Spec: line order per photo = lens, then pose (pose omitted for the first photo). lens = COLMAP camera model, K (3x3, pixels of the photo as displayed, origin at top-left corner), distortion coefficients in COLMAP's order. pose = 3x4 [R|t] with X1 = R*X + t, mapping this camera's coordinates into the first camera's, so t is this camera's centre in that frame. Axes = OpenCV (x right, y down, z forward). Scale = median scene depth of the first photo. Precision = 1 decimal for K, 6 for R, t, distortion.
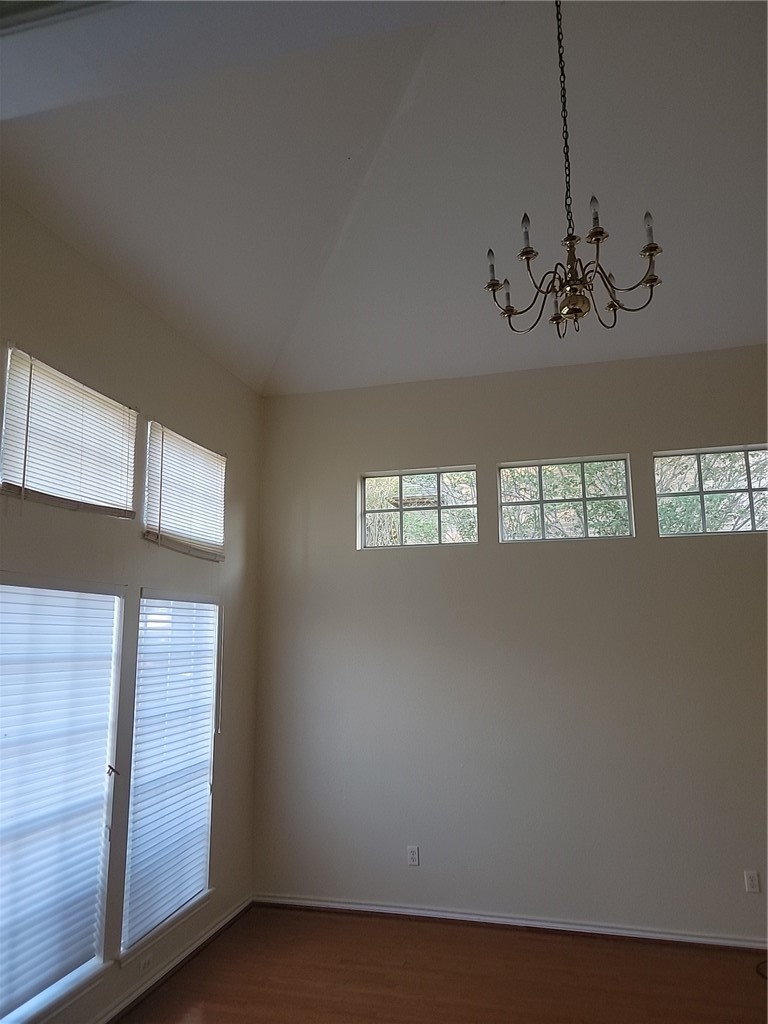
lens RADIAL K [[723.8, 0, 379.7], [0, 723.8, 519.7], [0, 0, 1]] dist [0.081441, -0.063670]
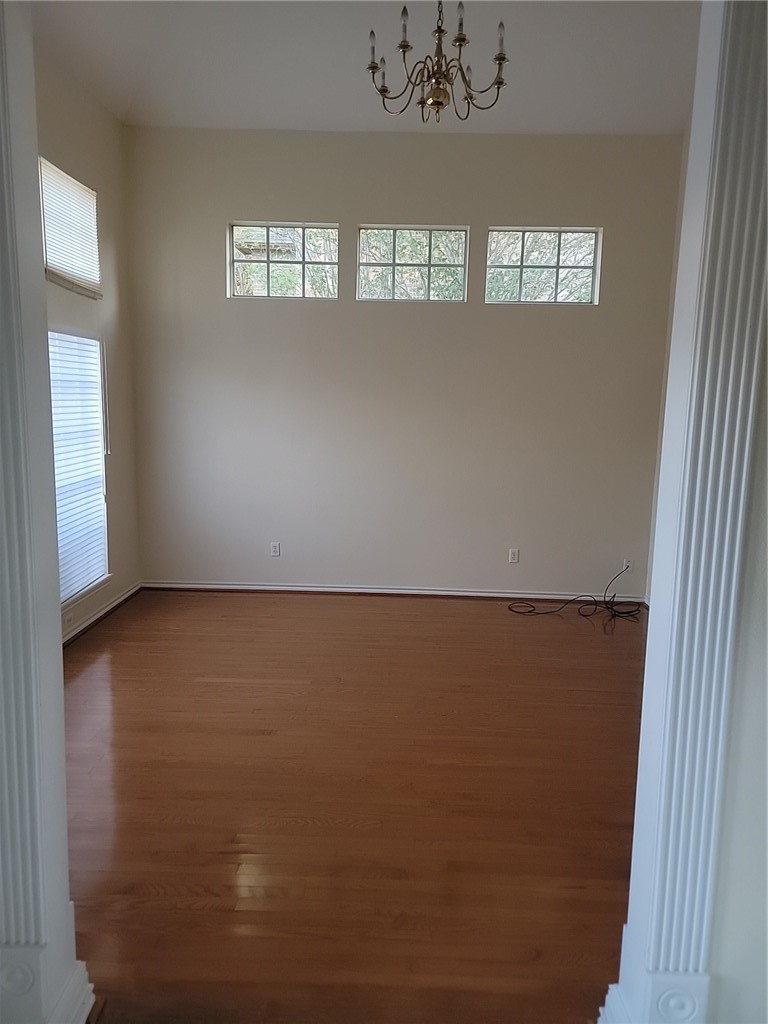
lens RADIAL K [[723.8, 0, 379.7], [0, 723.8, 519.7], [0, 0, 1]] dist [0.081441, -0.063670]
pose [[0.974574, -0.002326, 0.224056, -0.061406], [-0.070373, 0.946172, 0.315923, -0.006833], [-0.212730, -0.323657, 0.921950, -0.198391]]
